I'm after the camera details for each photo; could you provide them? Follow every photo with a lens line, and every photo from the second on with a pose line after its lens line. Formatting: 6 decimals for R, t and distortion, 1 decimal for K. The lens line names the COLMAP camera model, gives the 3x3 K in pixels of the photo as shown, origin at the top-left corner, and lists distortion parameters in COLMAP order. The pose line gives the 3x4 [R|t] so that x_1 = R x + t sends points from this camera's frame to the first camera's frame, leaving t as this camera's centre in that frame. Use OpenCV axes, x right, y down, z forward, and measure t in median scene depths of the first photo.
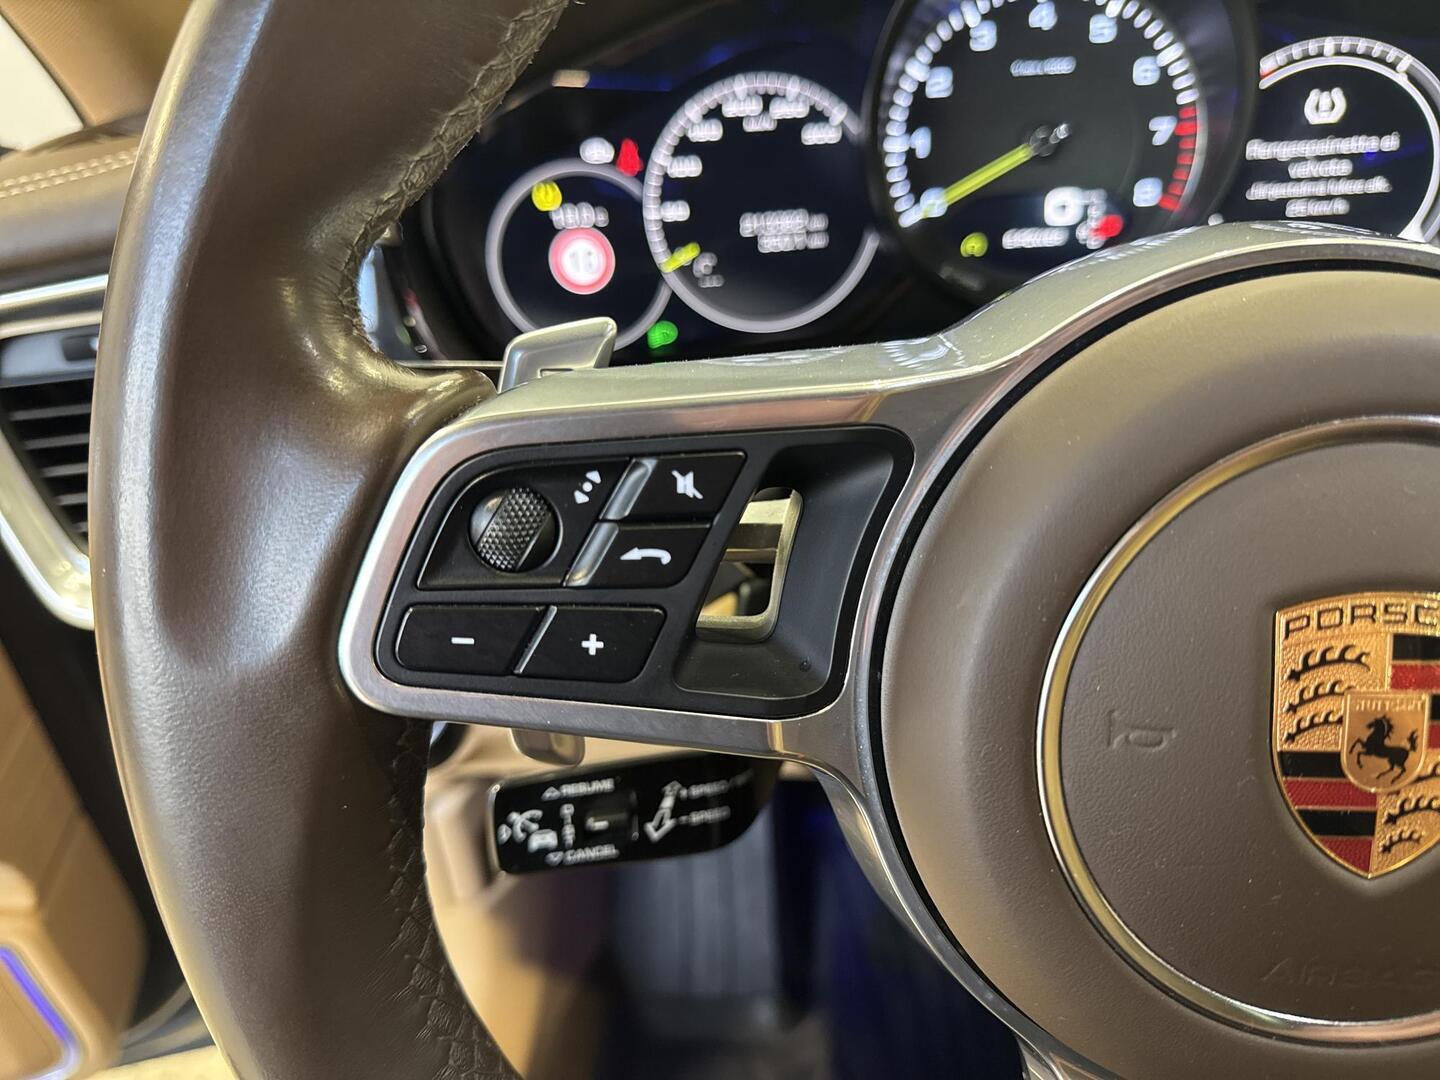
lens RADIAL K [[1066.7, 0, 716.5], [0, 1066.7, 548.2], [0, 0, 1]] dist [-0.002508, -0.035638]
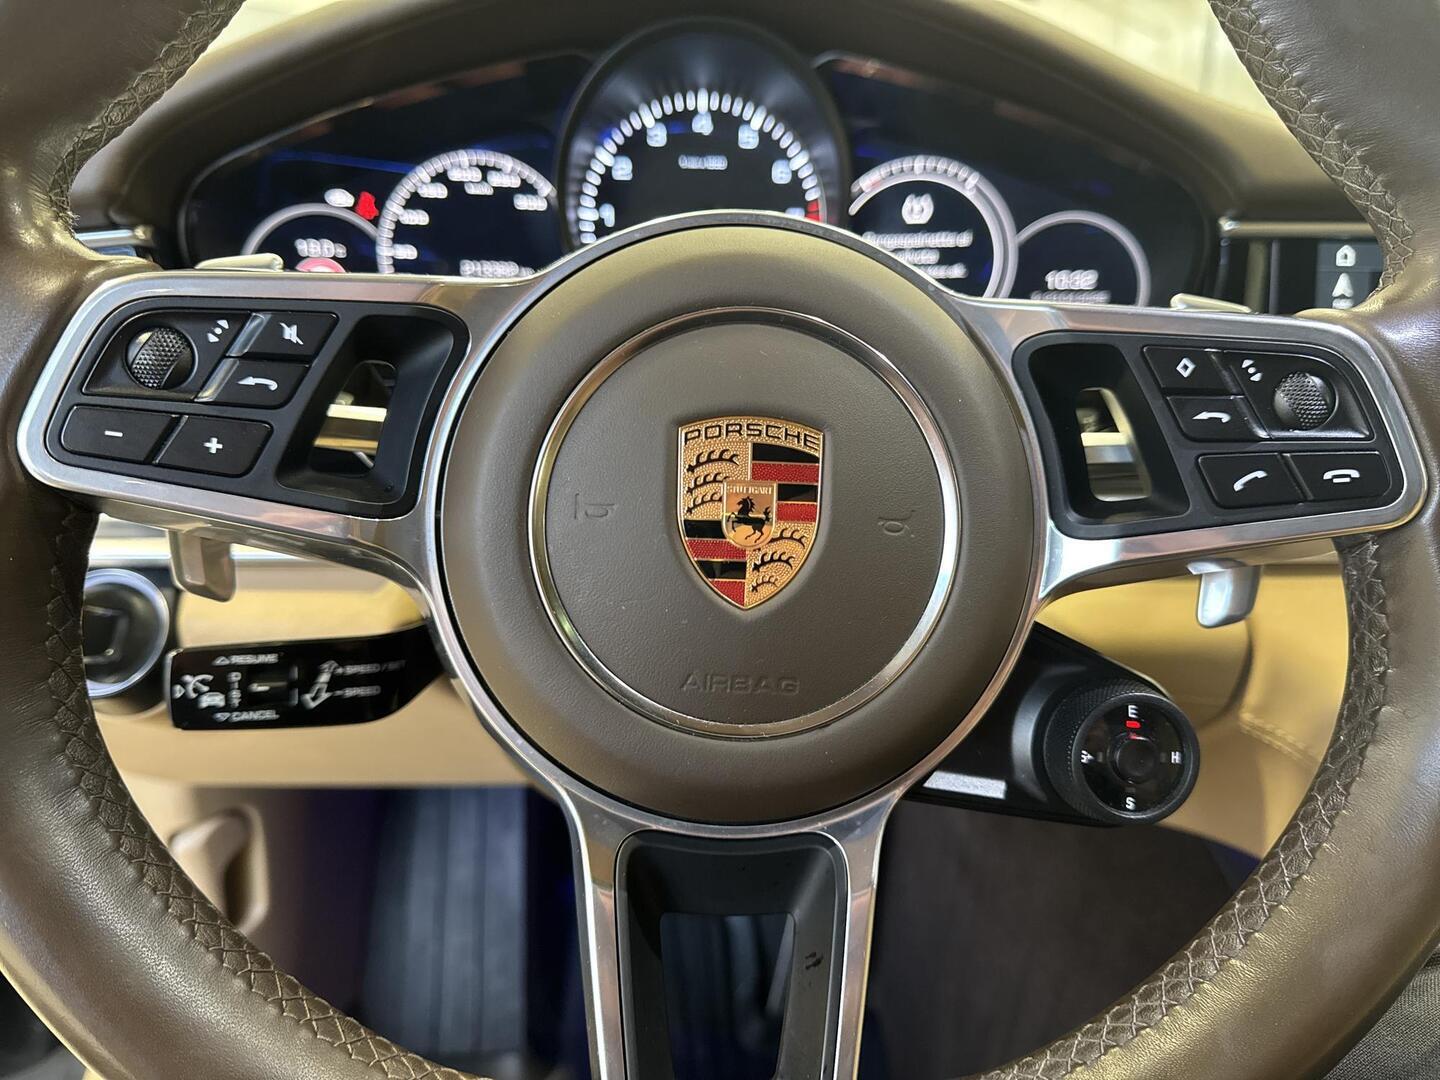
lens RADIAL K [[1066.7, 0, 716.5], [0, 1066.7, 548.2], [0, 0, 1]] dist [-0.002508, -0.035638]
pose [[0.986798, 0.040564, 0.156795, 0.201166], [-0.019352, 0.990723, -0.134514, 0.253333], [-0.160797, 0.129704, 0.978428, -0.278458]]
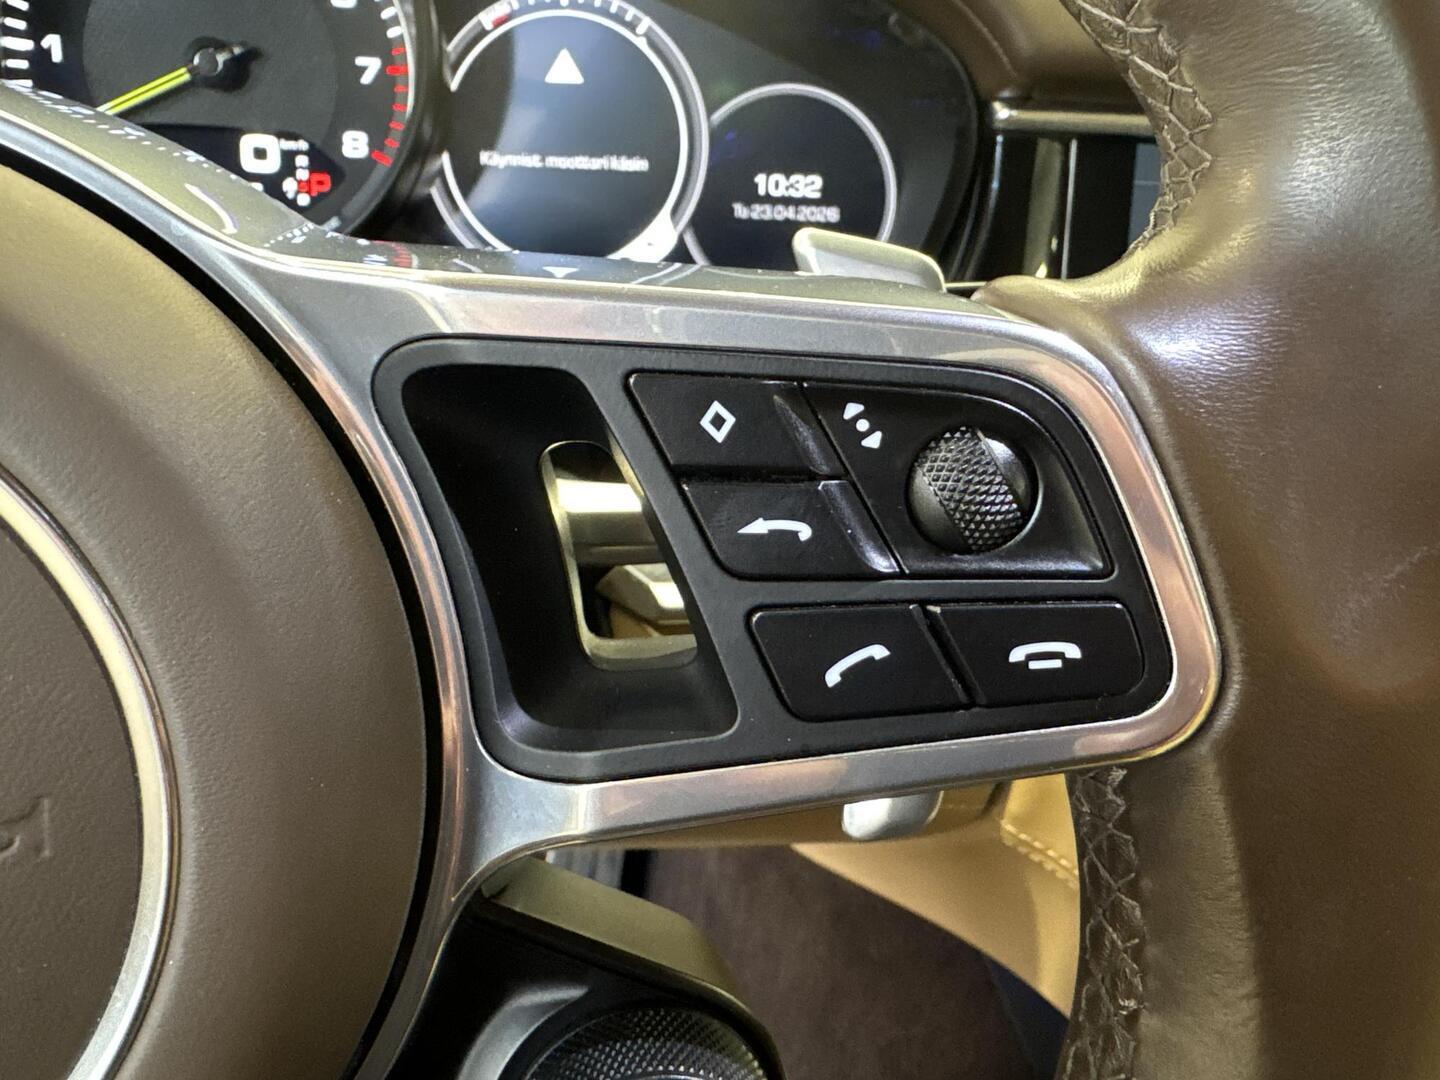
lens RADIAL K [[1118.3, 0, 768.8], [0, 1118.3, 538.0], [0, 0, 1]] dist [0.031869, -0.002452]
pose [[0.948408, 0.016325, 0.316630, 0.636936], [0.002925, 0.998181, -0.060225, 0.031489], [-0.317038, 0.058044, 0.946635, 0.138879]]
